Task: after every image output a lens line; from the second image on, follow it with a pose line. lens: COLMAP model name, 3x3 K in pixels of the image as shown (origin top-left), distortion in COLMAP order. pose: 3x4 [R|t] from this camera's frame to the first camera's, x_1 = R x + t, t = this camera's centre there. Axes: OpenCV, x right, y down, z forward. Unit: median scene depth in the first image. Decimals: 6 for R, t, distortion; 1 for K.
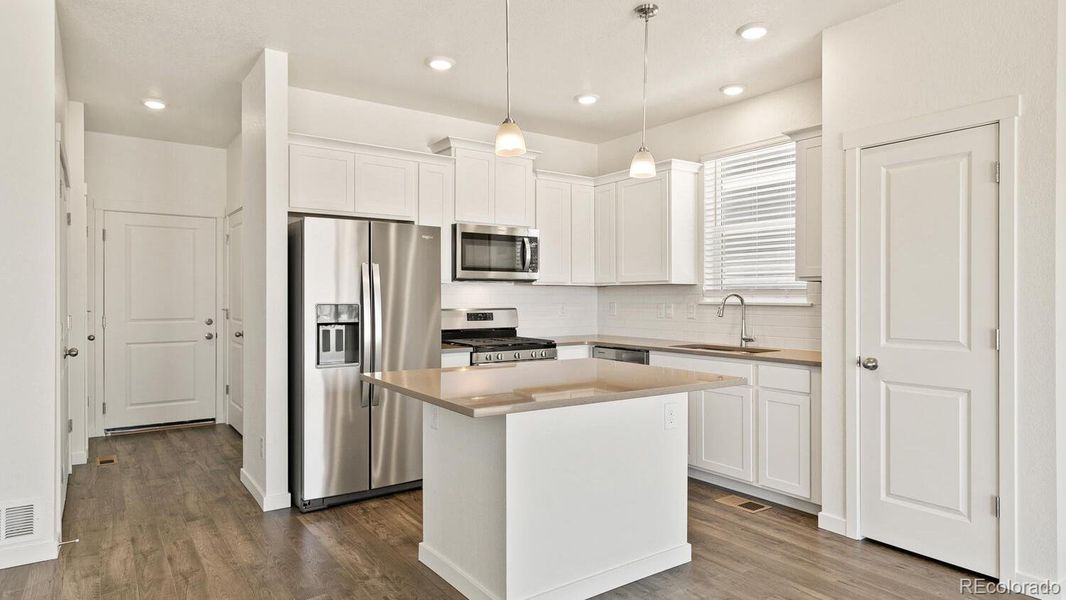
lens RADIAL K [[614.8, 0, 530.7], [0, 614.8, 295.9], [0, 0, 1]] dist [0.006606, 0.001305]
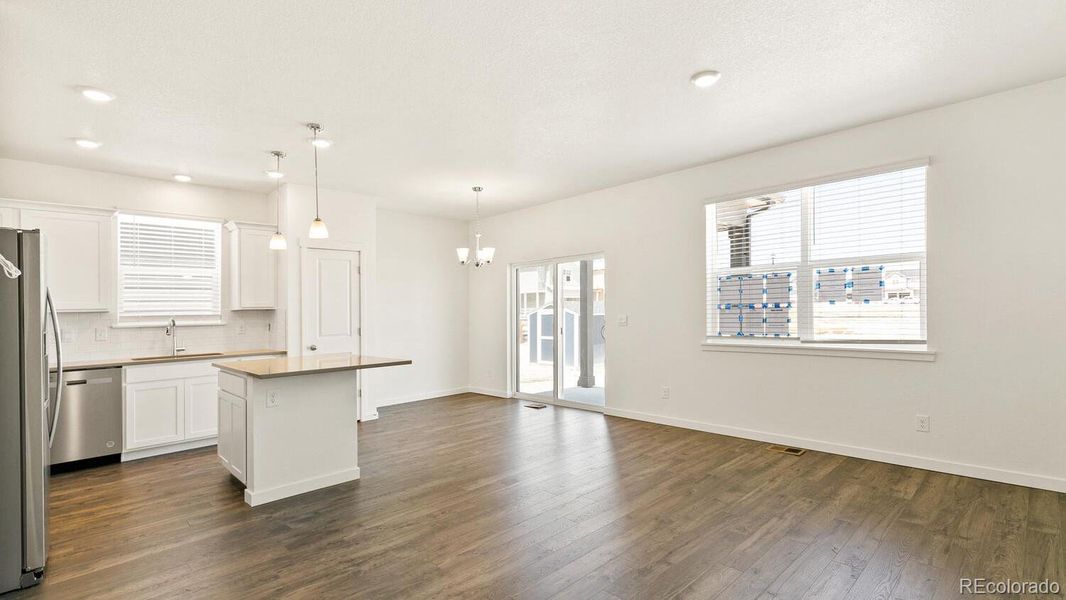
lens RADIAL K [[492.9, 0, 541.9], [0, 492.9, 304.9], [0, 0, 1]] dist [0.011842, -0.002235]
pose [[-0.166434, 0.014663, 0.985944, -1.069210], [0.021894, 0.999698, -0.011172, -0.002618], [-0.985810, 0.019727, -0.166704, 0.400682]]
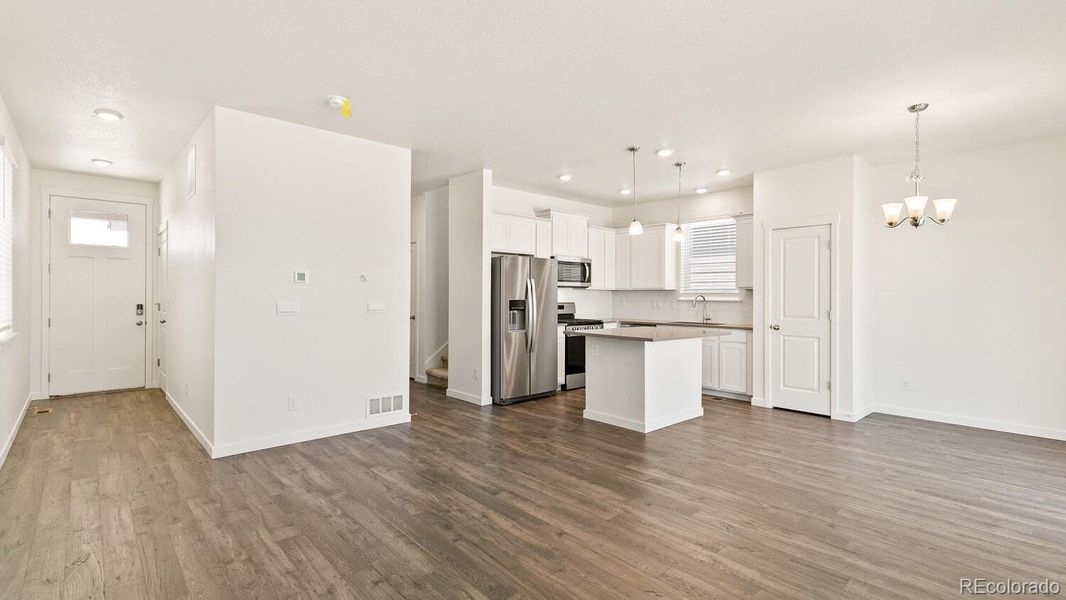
lens RADIAL K [[492.9, 0, 525.5], [0, 492.9, 292.4], [0, 0, 1]] dist [0.011842, -0.002235]
pose [[0.993550, 0.004607, 0.113298, -0.442374], [-0.004087, 0.999980, -0.004816, -0.002835], [-0.113318, 0.004322, 0.993549, -0.536911]]
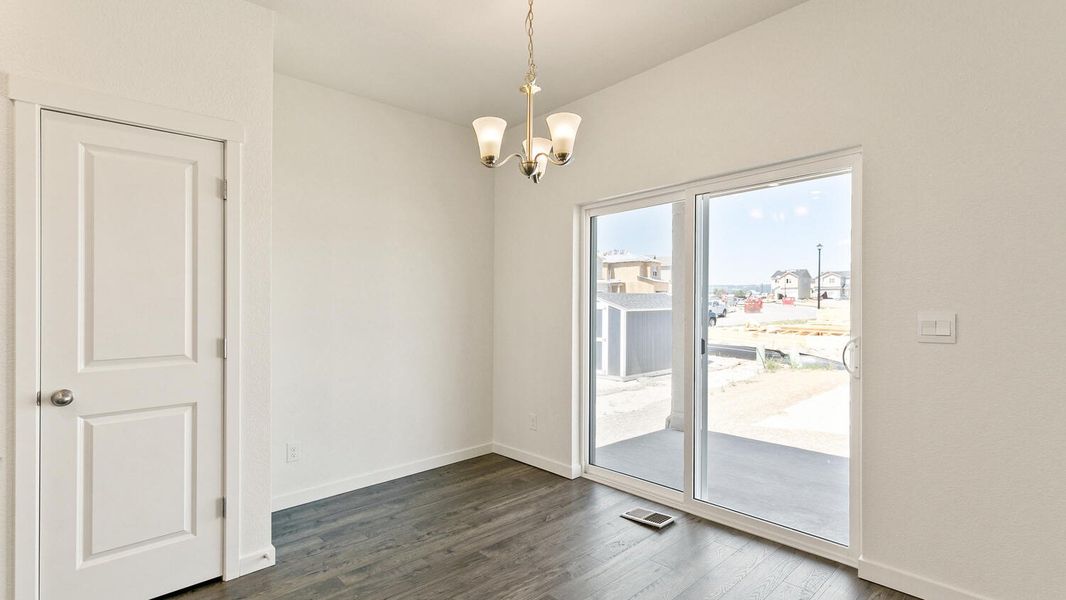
lens RADIAL K [[492.9, 0, 534.6], [0, 492.9, 297.7], [0, 0, 1]] dist [0.011842, -0.002235]
pose [[-0.126096, 0.016458, 0.991881, -0.105774], [0.011745, 0.999817, -0.015096, 0.003012], [-0.991948, 0.009746, -0.126266, 0.406352]]
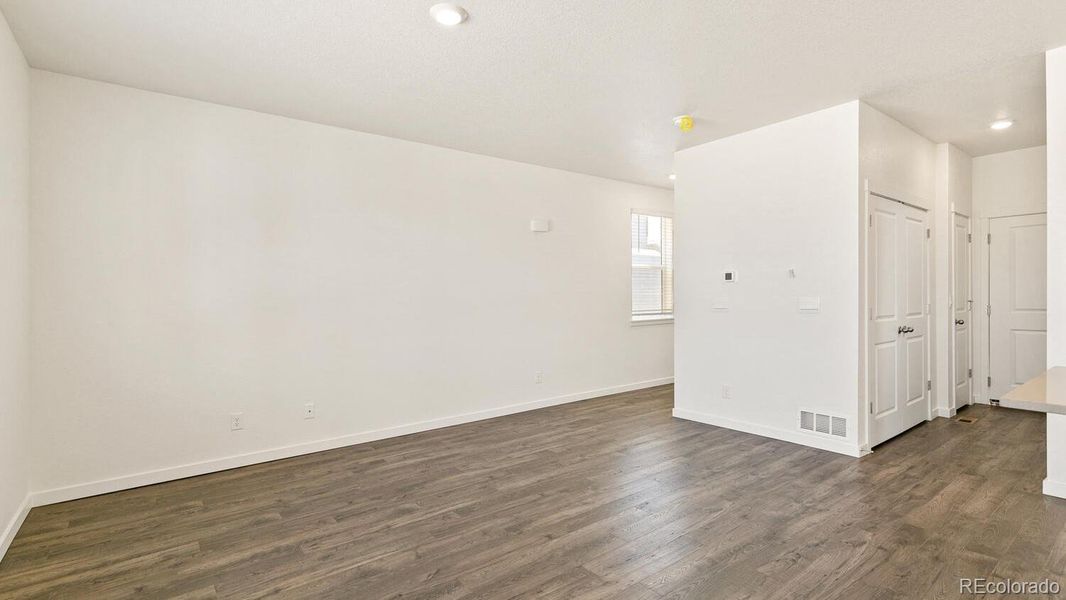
lens RADIAL K [[492.9, 0, 531.5], [0, 492.9, 295.1], [0, 0, 1]] dist [0.011842, -0.002235]
pose [[0.038960, -0.002363, -0.999238, 0.359270], [0.015452, 0.999879, -0.001762, -0.000794], [0.999121, -0.015372, 0.038992, 0.093643]]
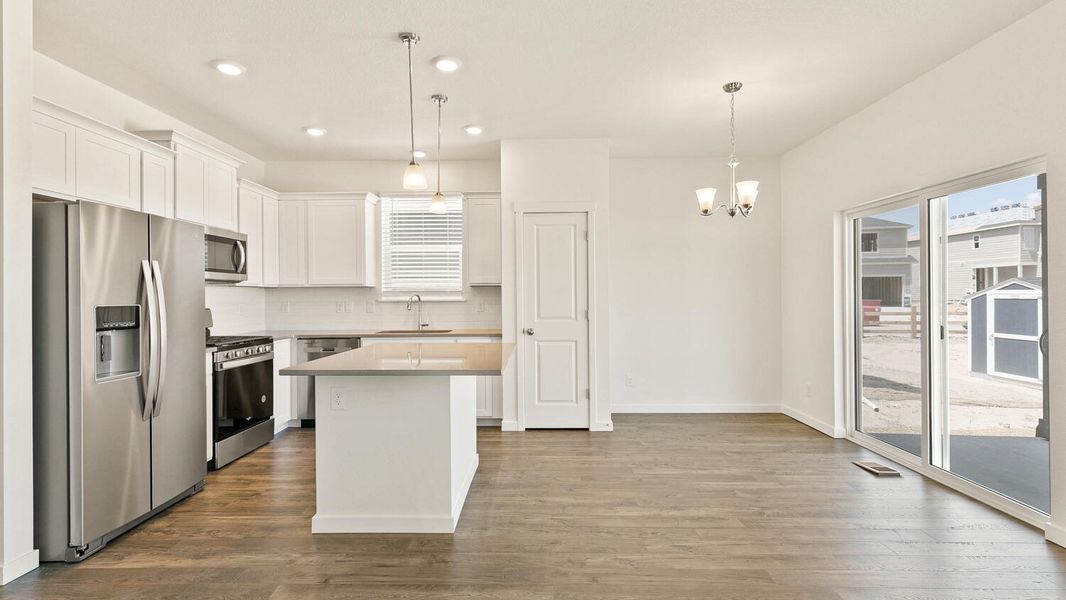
lens RADIAL K [[492.9, 0, 527.4], [0, 492.9, 290.0], [0, 0, 1]] dist [0.011842, -0.002235]
pose [[0.593442, 0.005222, 0.804860, -0.508990], [0.006272, 0.999919, -0.011111, 0.002299], [-0.804852, 0.011642, 0.593361, 0.115530]]
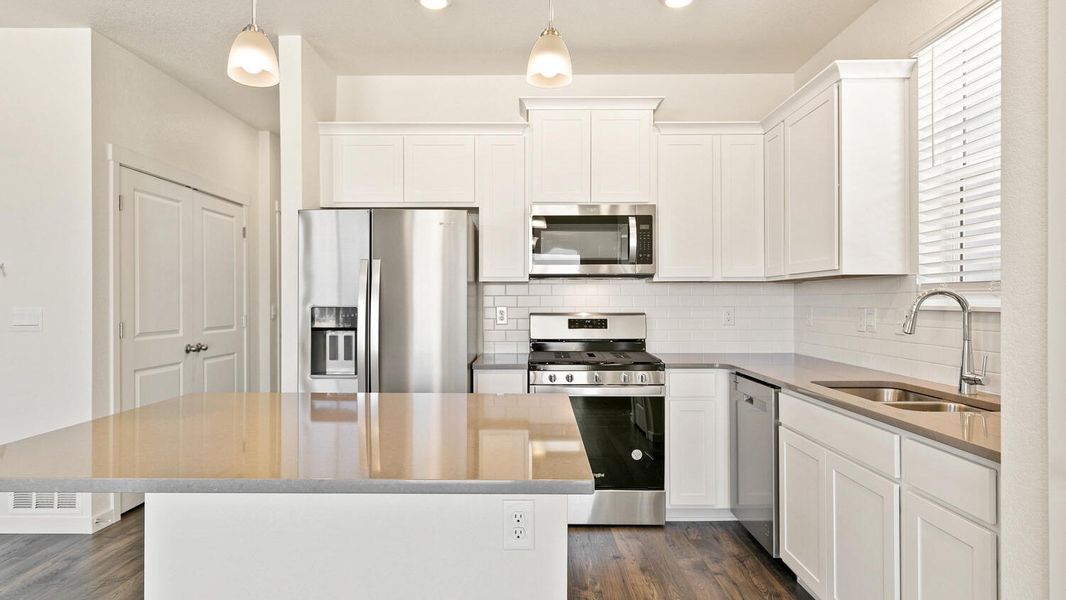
lens RADIAL K [[593.6, 0, 529.9], [0, 593.6, 298.5], [0, 0, 1]] dist [-0.003585, -0.002295]
pose [[0.815755, -0.004520, -0.578380, 0.381834], [0.004144, 0.999989, -0.001969, 0.003959], [0.578383, -0.000790, 0.815765, 0.448831]]
